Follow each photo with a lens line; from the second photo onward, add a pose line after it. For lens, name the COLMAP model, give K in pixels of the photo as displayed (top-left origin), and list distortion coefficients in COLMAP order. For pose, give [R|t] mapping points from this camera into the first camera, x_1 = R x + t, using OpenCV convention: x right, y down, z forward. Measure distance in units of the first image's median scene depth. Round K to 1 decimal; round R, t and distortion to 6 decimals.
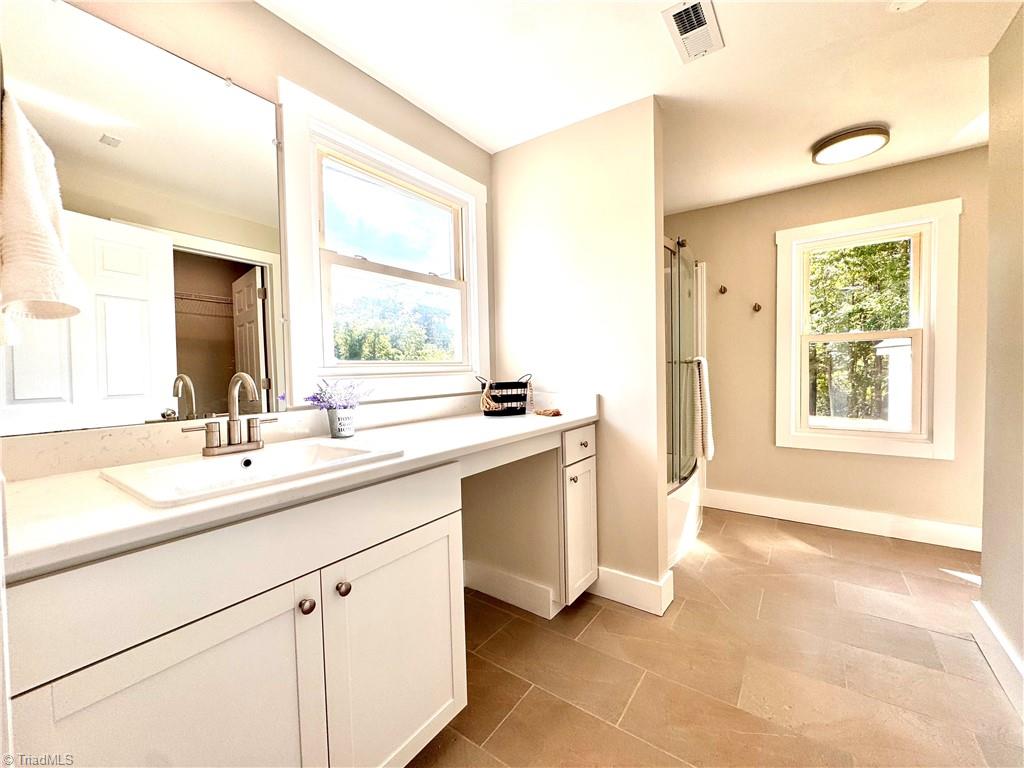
lens RADIAL K [[411.3, 0, 507.4], [0, 411.3, 382.5], [0, 0, 1]] dist [-0.003251, 0.000918]
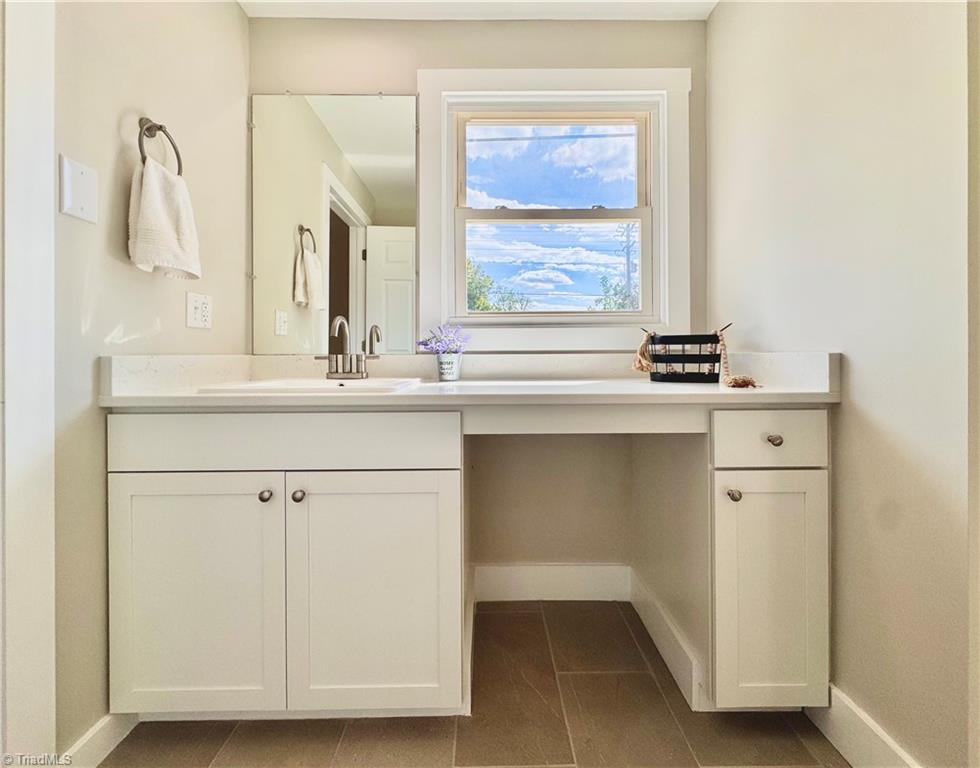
lens RADIAL K [[410.9, 0, 500.0], [0, 410.9, 357.1], [0, 0, 1]] dist [-0.010026, 0.000076]
pose [[0.596491, 0.020167, -0.802367, 0.383896], [-0.033058, 0.999453, 0.000545, 0.049442], [0.801939, 0.026199, 0.596831, 0.360523]]
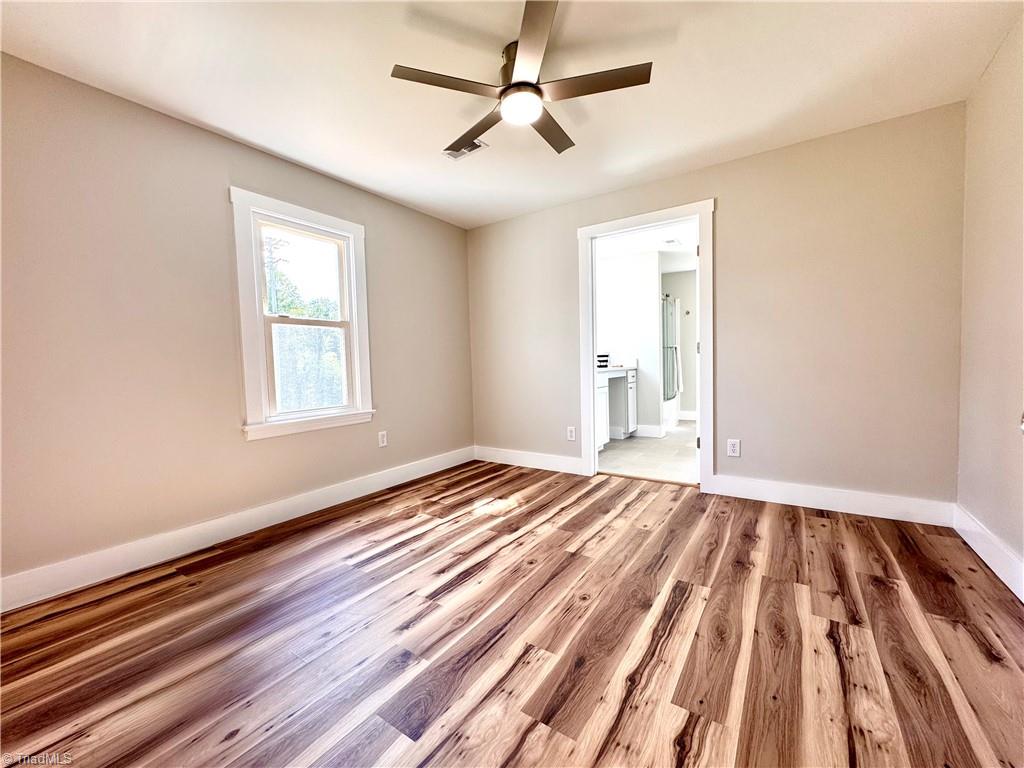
lens RADIAL K [[411.3, 0, 516.6], [0, 411.3, 384.1], [0, 0, 1]] dist [-0.003251, 0.000918]
pose [[0.999004, -0.013750, 0.042446, -0.672948], [0.013001, 0.999756, 0.017864, 0.135225], [-0.042682, -0.017294, 0.998939, -1.622945]]
